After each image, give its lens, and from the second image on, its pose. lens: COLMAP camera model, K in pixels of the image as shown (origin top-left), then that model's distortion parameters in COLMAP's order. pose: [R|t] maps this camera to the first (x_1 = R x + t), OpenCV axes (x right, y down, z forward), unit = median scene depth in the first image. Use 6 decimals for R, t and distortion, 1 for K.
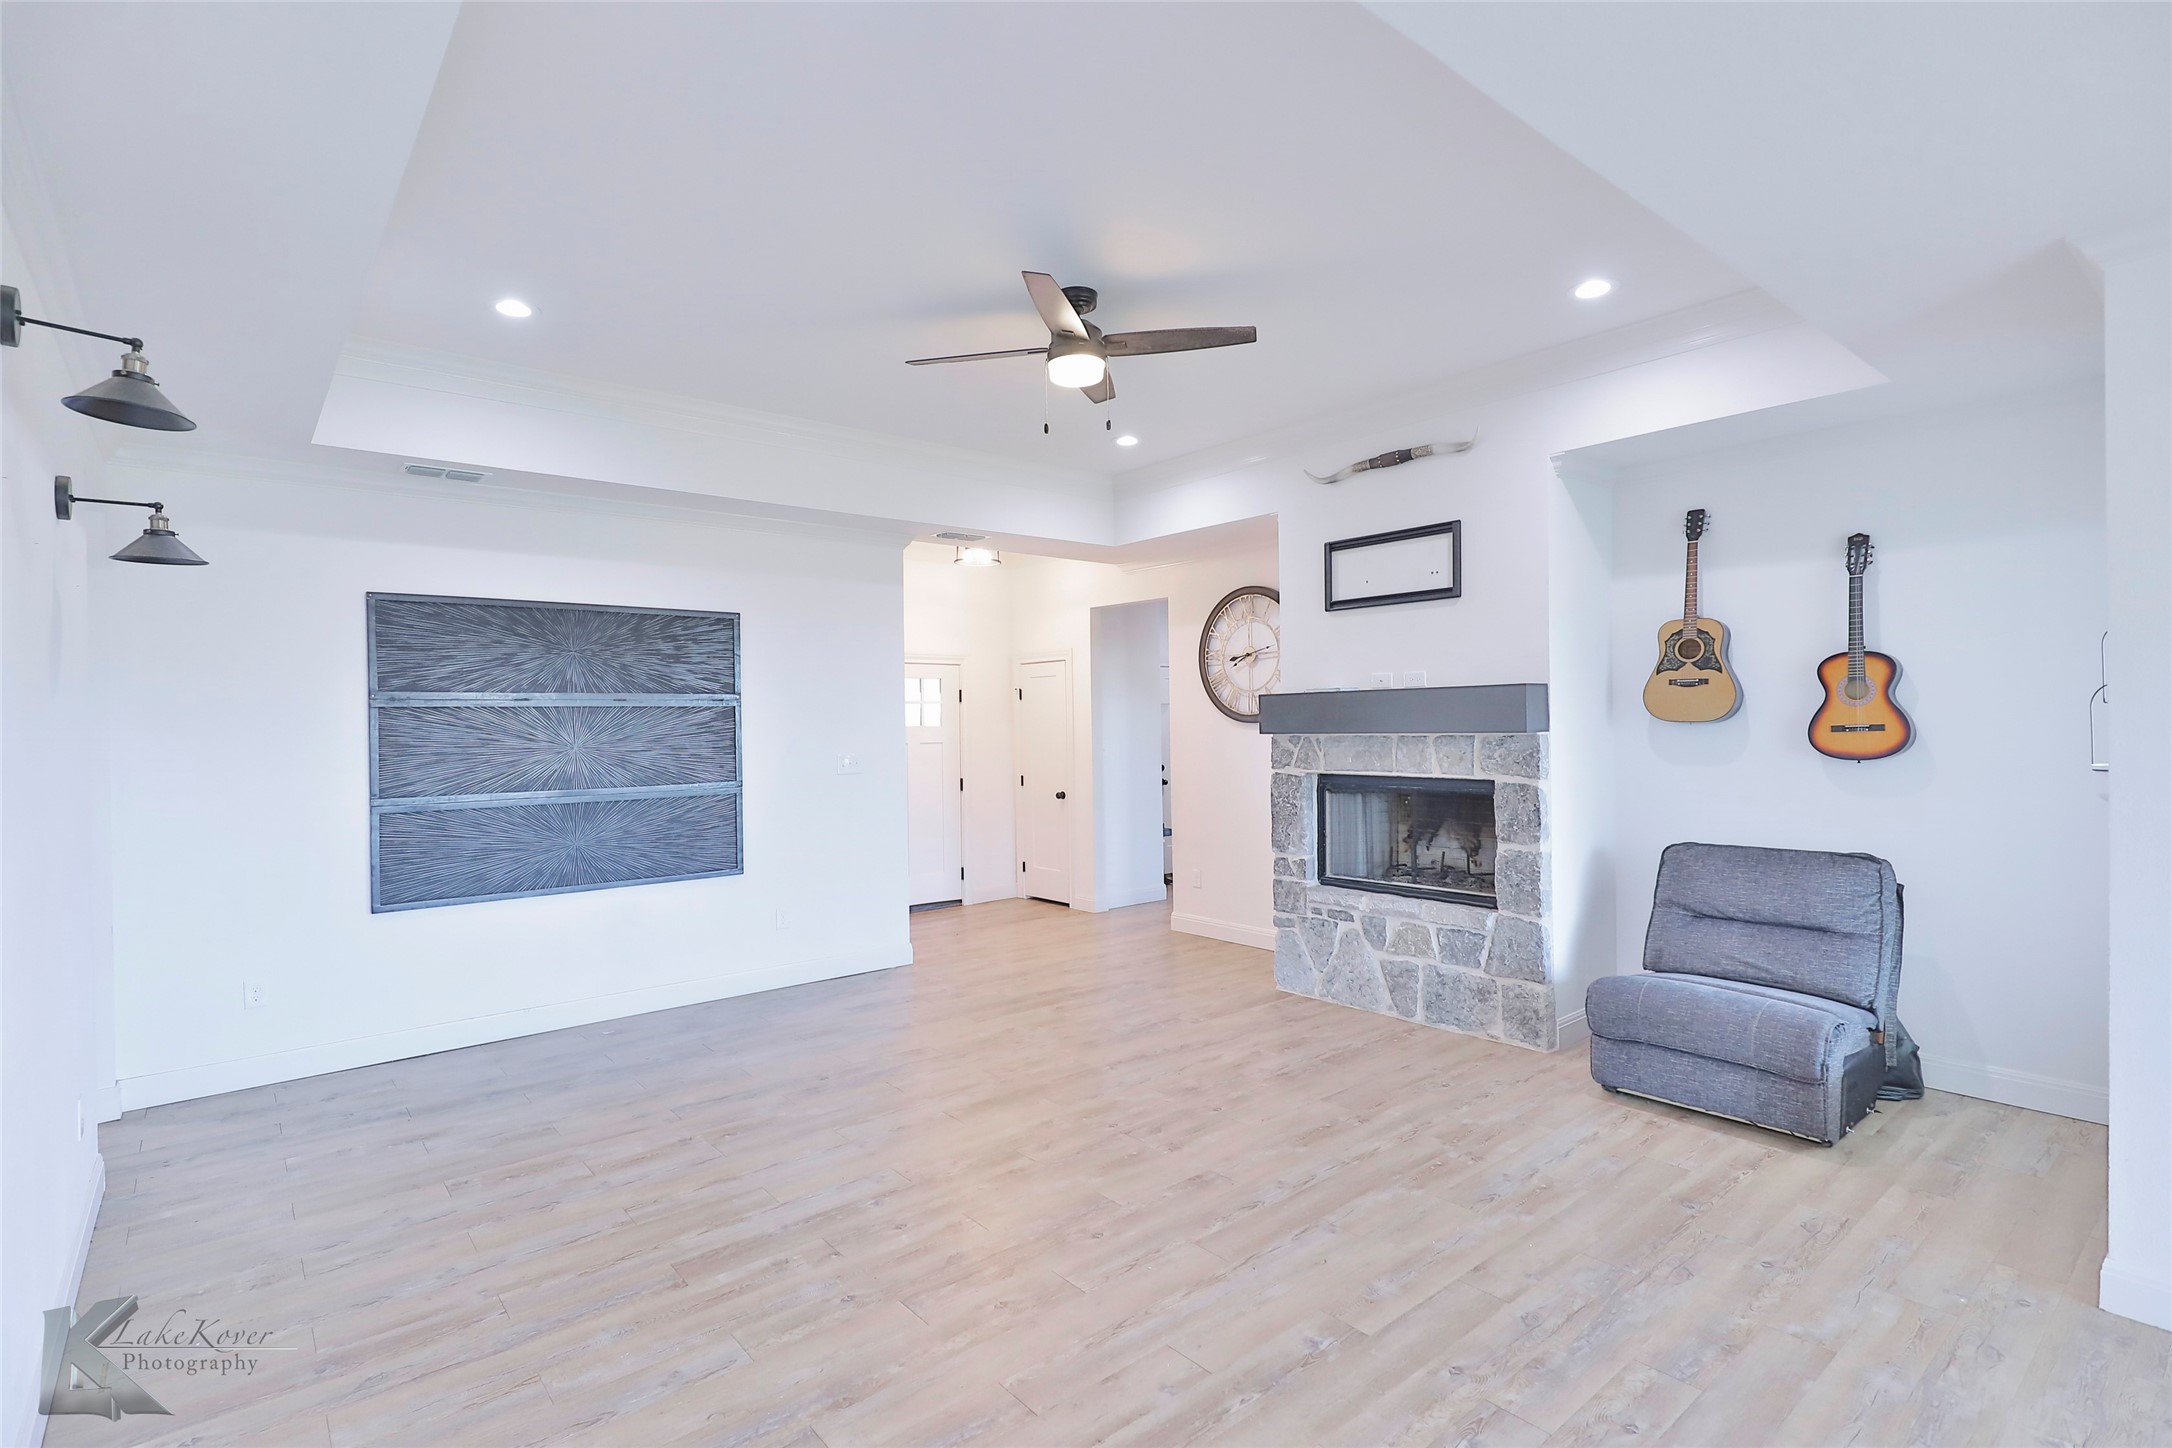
lens RADIAL K [[1025.8, 0, 1079.9], [0, 1025.8, 725.2], [0, 0, 1]] dist [0.023357, -0.002675]
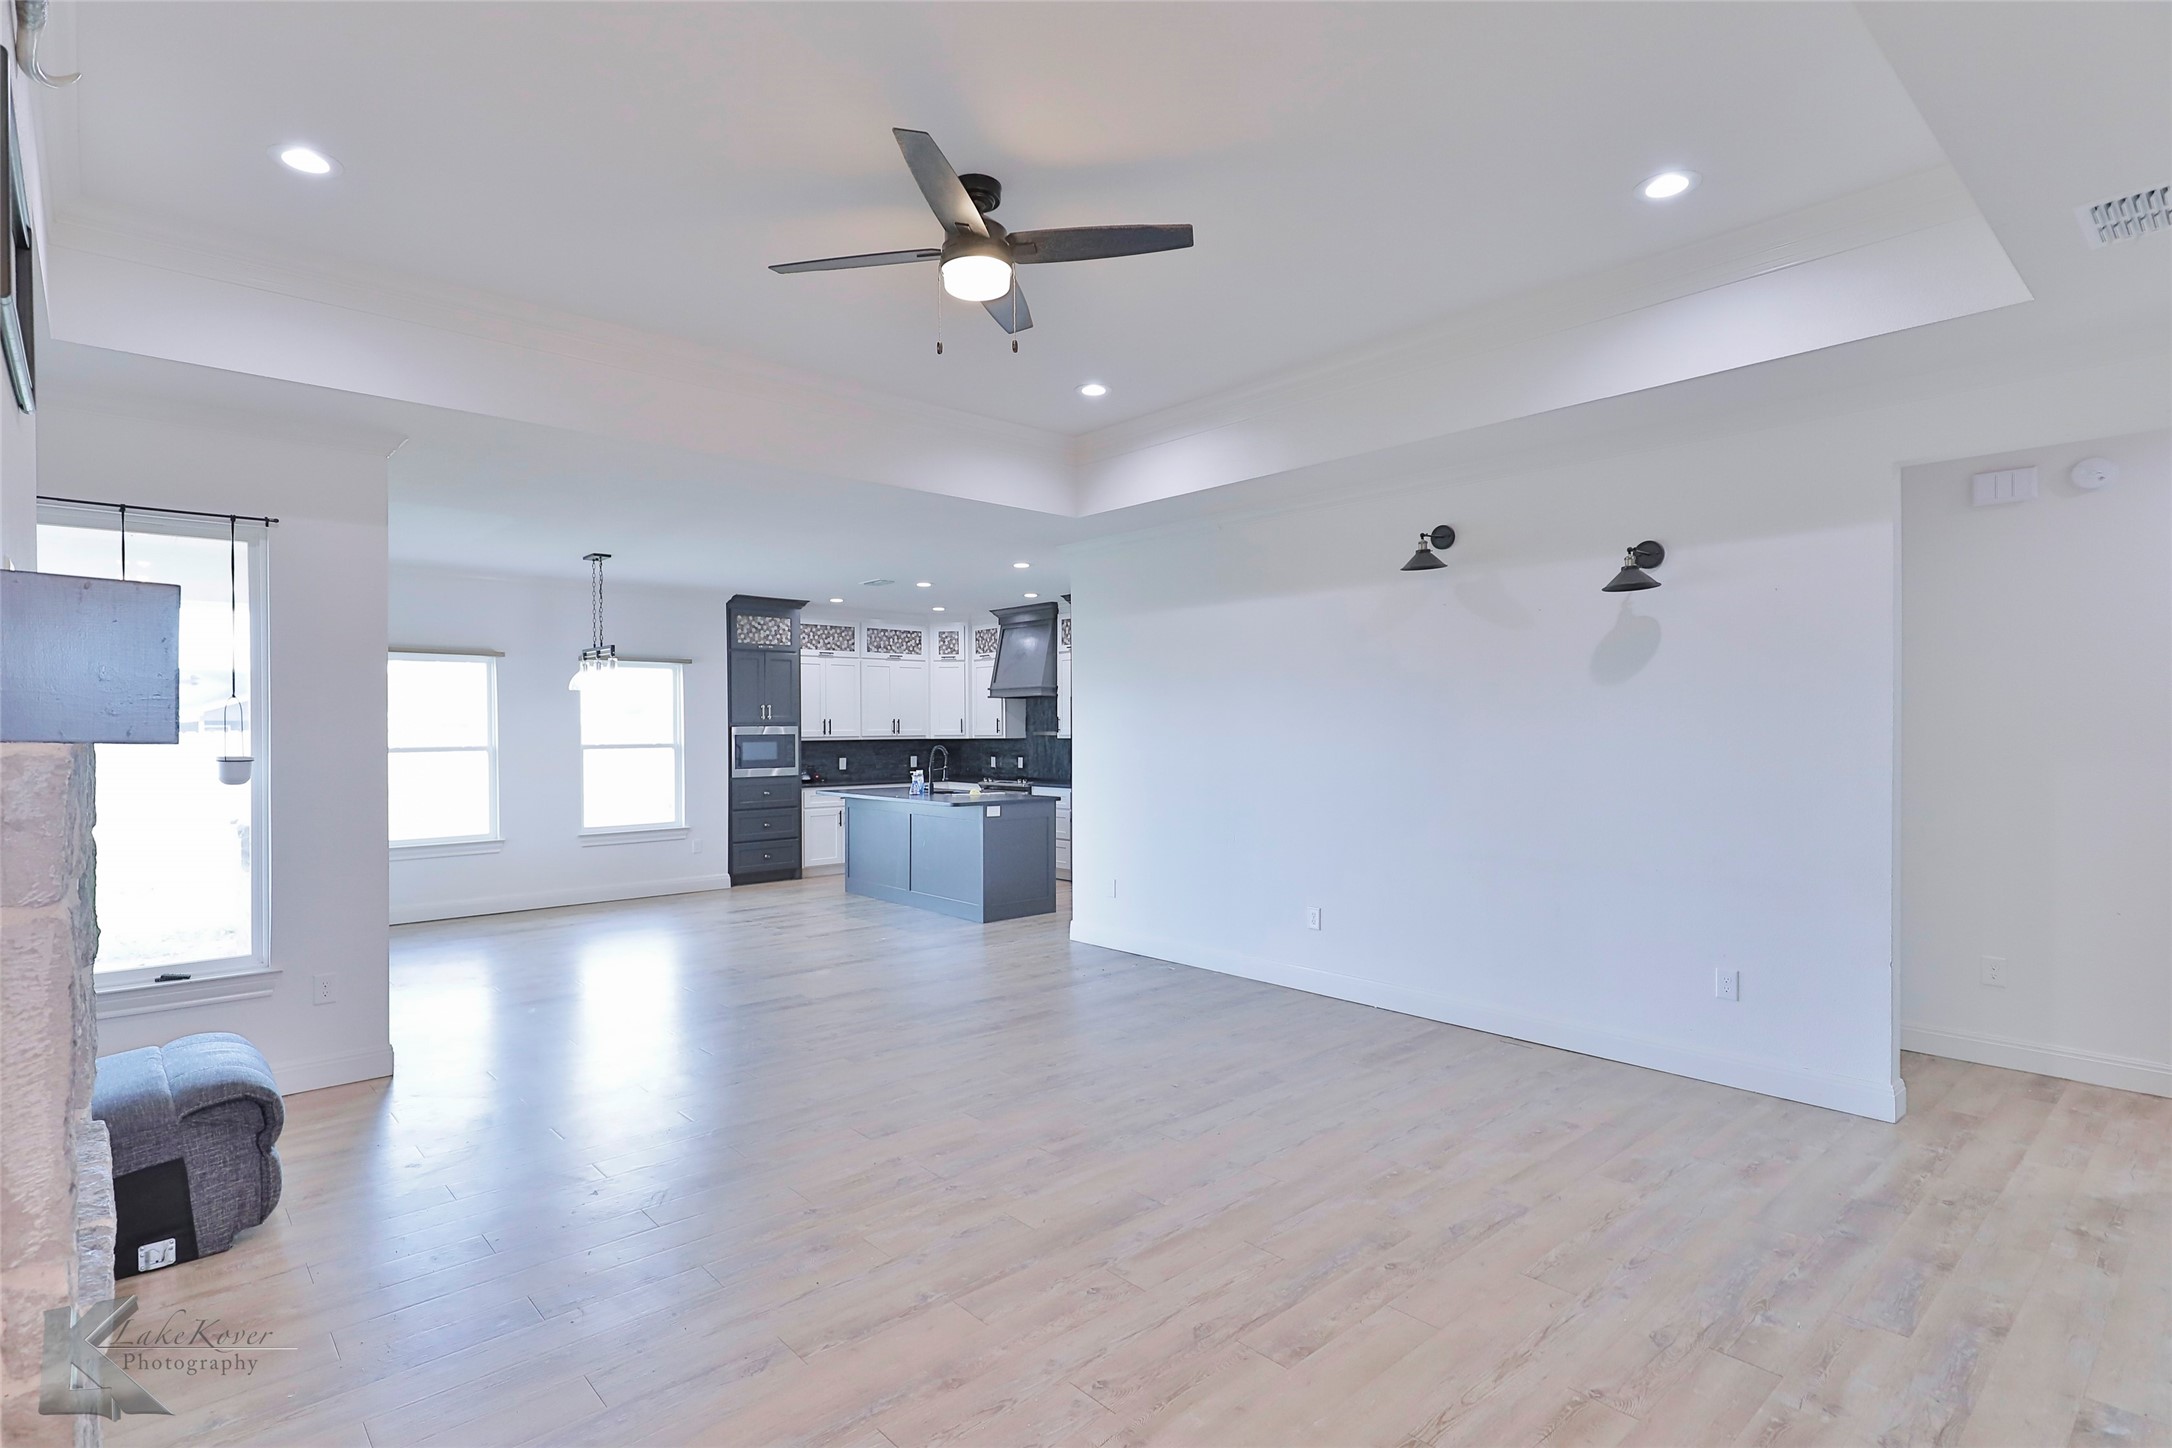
lens RADIAL K [[1051.5, 0, 1079.4], [0, 1051.5, 730.4], [0, 0, 1]] dist [0.002728, 0.000157]
pose [[-0.999165, 0.019006, -0.036177, -0.038441], [0.018797, 0.999805, 0.006091, 0.009948], [0.036285, 0.005405, -0.999327, 1.481800]]
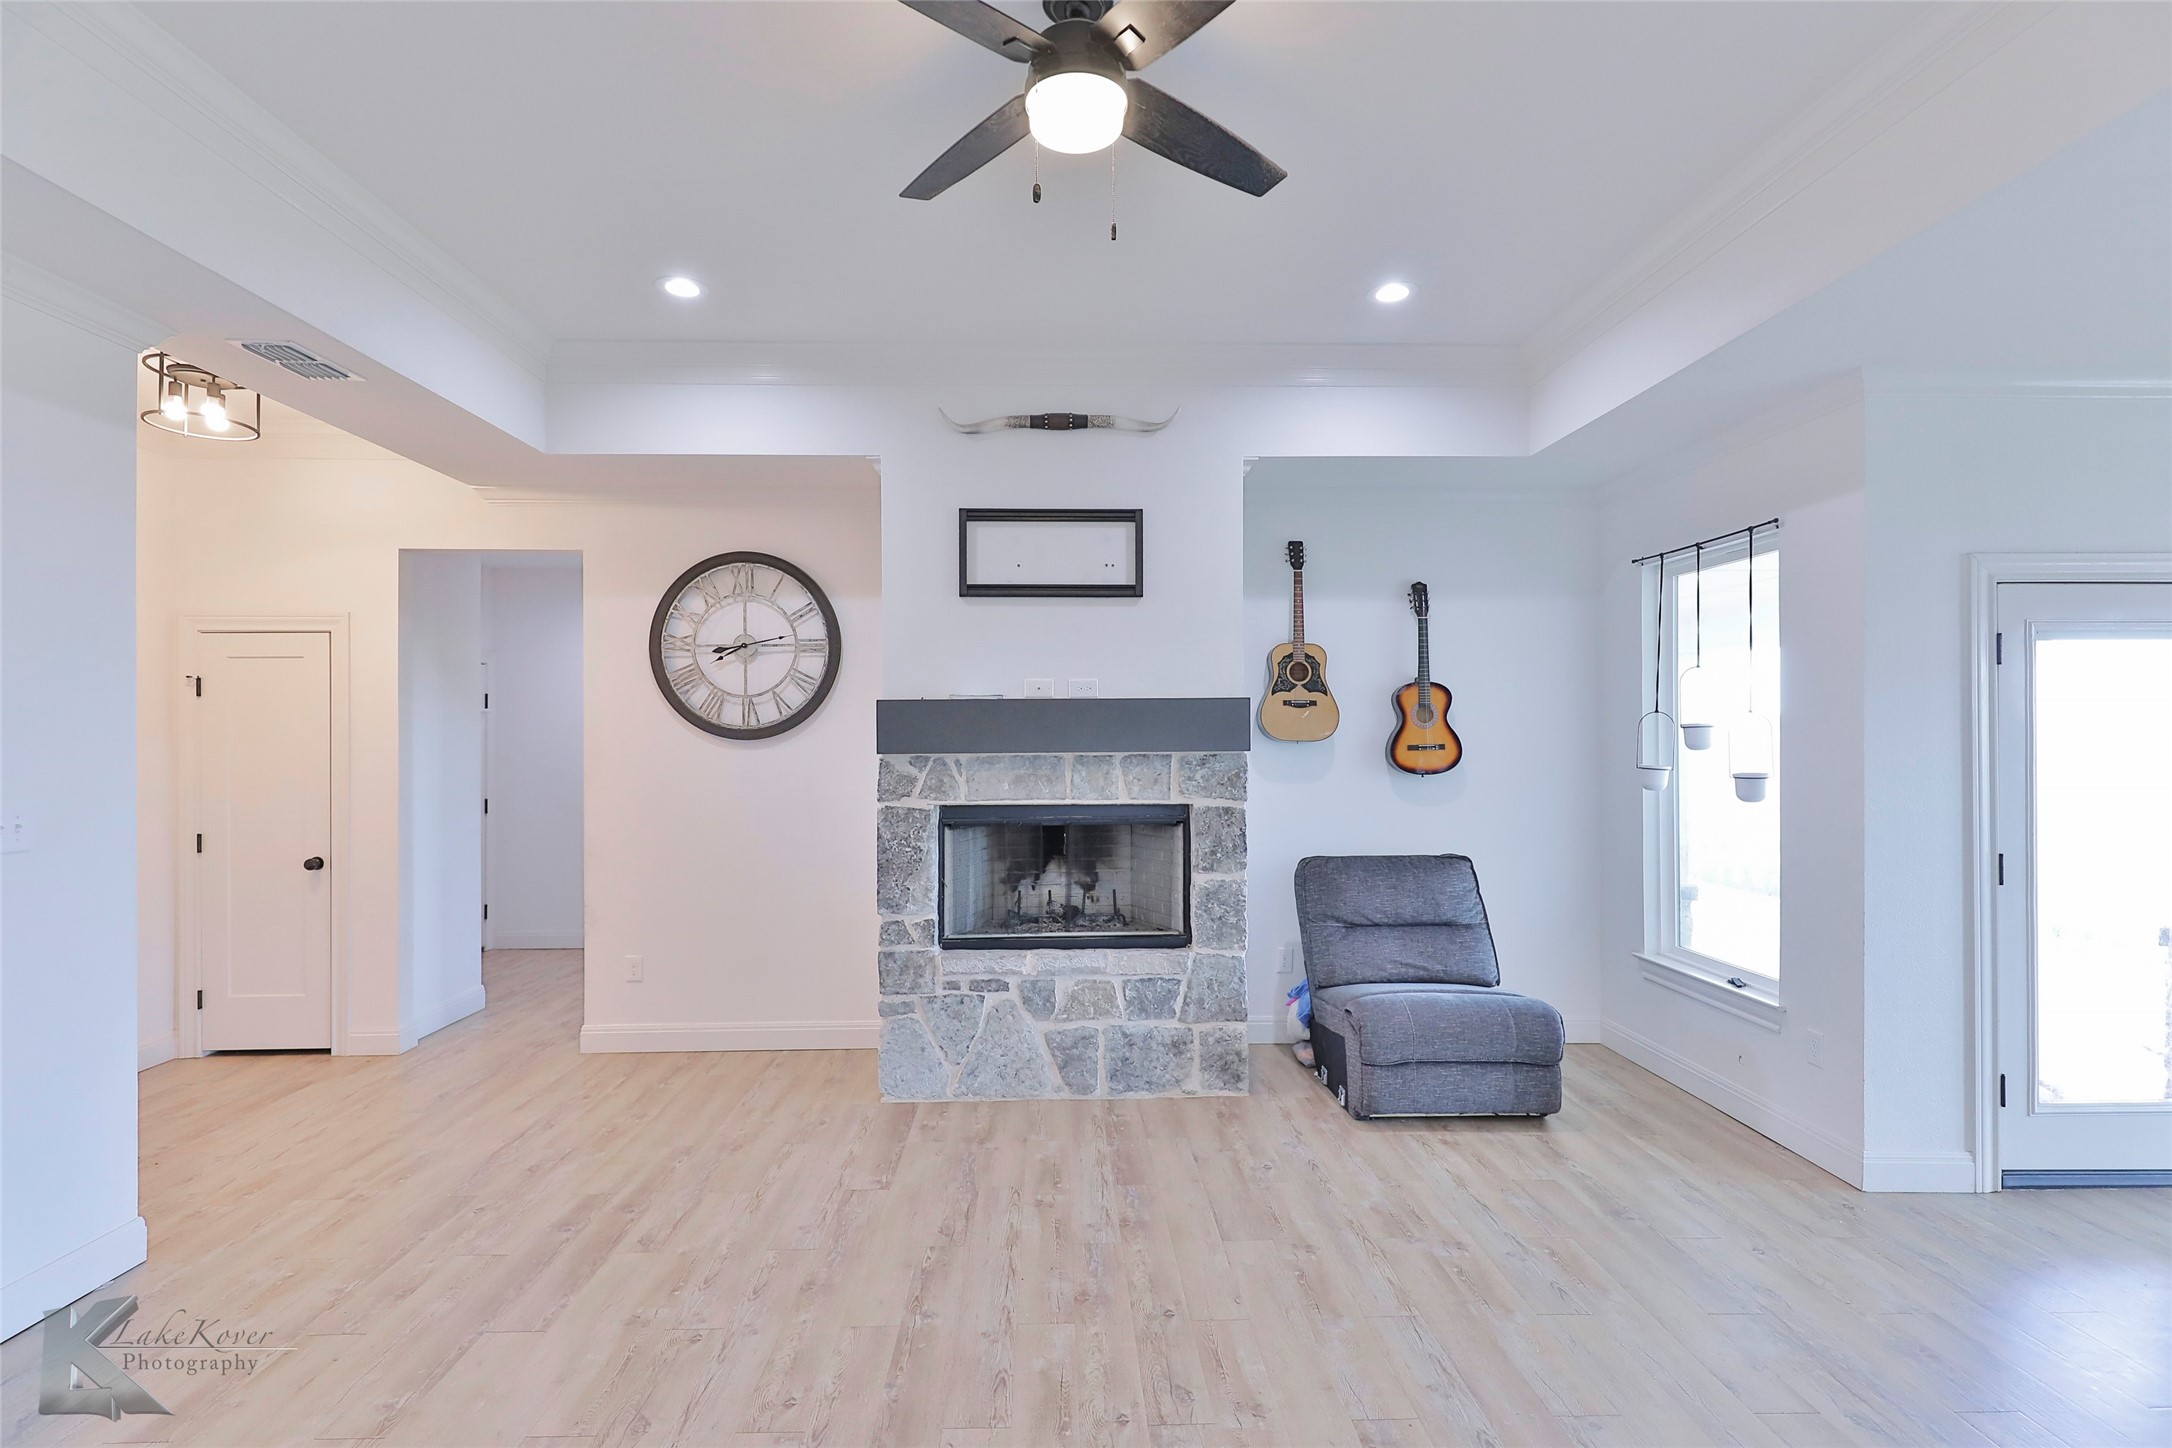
lens RADIAL K [[1025.8, 0, 1063.1], [0, 1025.8, 730.9], [0, 0, 1]] dist [0.023357, -0.002675]
pose [[0.626200, 0.015951, 0.779499, -0.362876], [-0.002692, 0.999829, -0.018297, 0.005971], [-0.779658, 0.009359, 0.626136, 0.520565]]
